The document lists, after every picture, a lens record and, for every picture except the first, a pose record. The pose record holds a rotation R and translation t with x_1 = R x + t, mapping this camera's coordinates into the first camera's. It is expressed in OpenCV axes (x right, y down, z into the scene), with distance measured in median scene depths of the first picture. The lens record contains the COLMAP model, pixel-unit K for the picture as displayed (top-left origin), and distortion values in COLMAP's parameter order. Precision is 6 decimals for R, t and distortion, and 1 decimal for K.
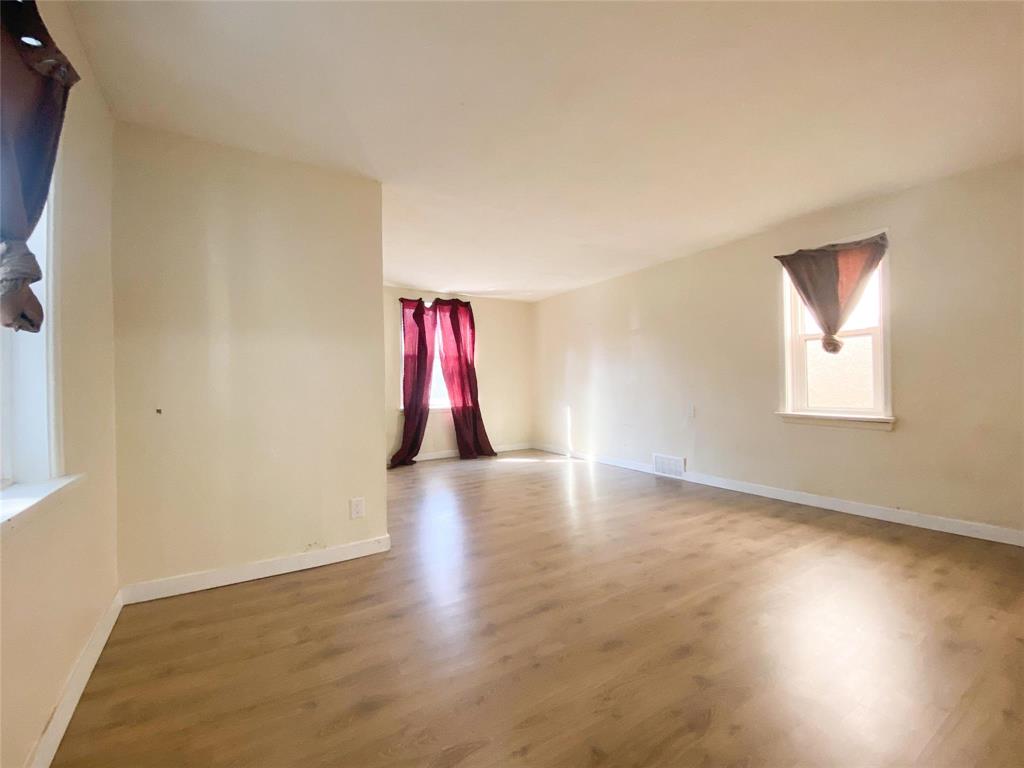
lens RADIAL K [[430.6, 0, 516.4], [0, 430.6, 382.6], [0, 0, 1]] dist [0.005485, -0.001606]
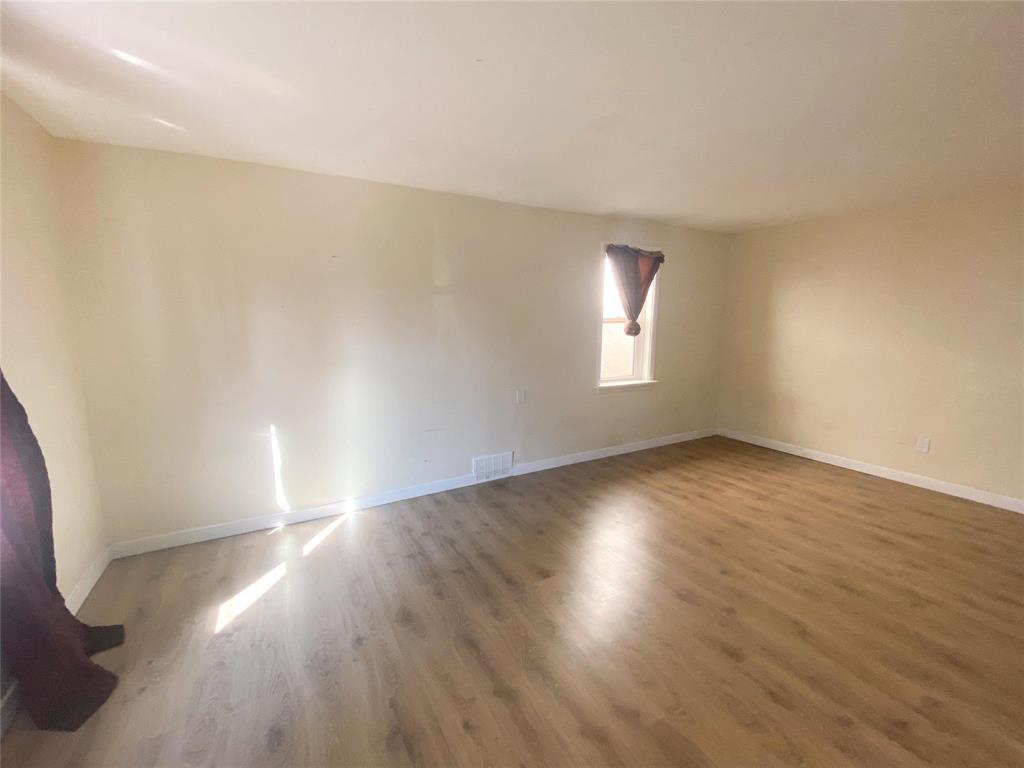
lens RADIAL K [[430.6, 0, 512.0], [0, 430.6, 386.6], [0, 0, 1]] dist [0.005485, -0.001606]
pose [[0.058254, -0.131539, 0.989598, -0.573903], [-0.003845, 0.991244, 0.131984, -0.085216], [-0.998294, -0.011493, 0.057239, 1.274215]]
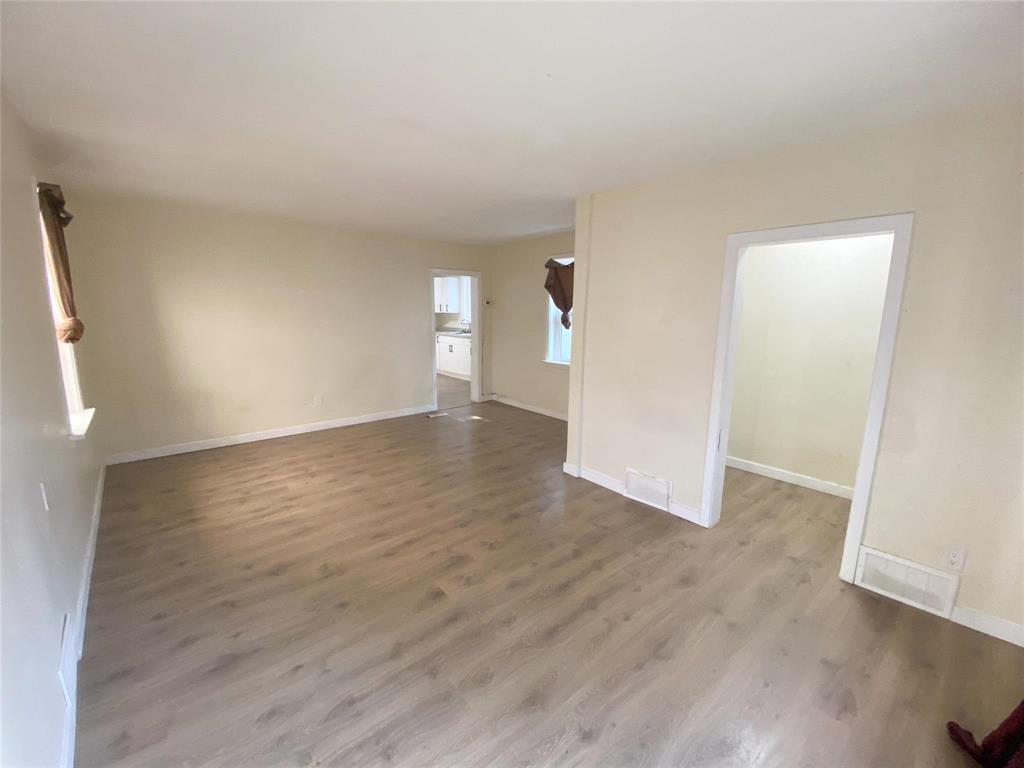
lens RADIAL K [[430.6, 0, 507.9], [0, 430.6, 383.6], [0, 0, 1]] dist [0.005485, -0.001606]
pose [[-0.991373, 0.035885, -0.126065, 0.045599], [0.012289, 0.983004, 0.183172, -0.129748], [0.130495, 0.180043, -0.974964, 1.858452]]
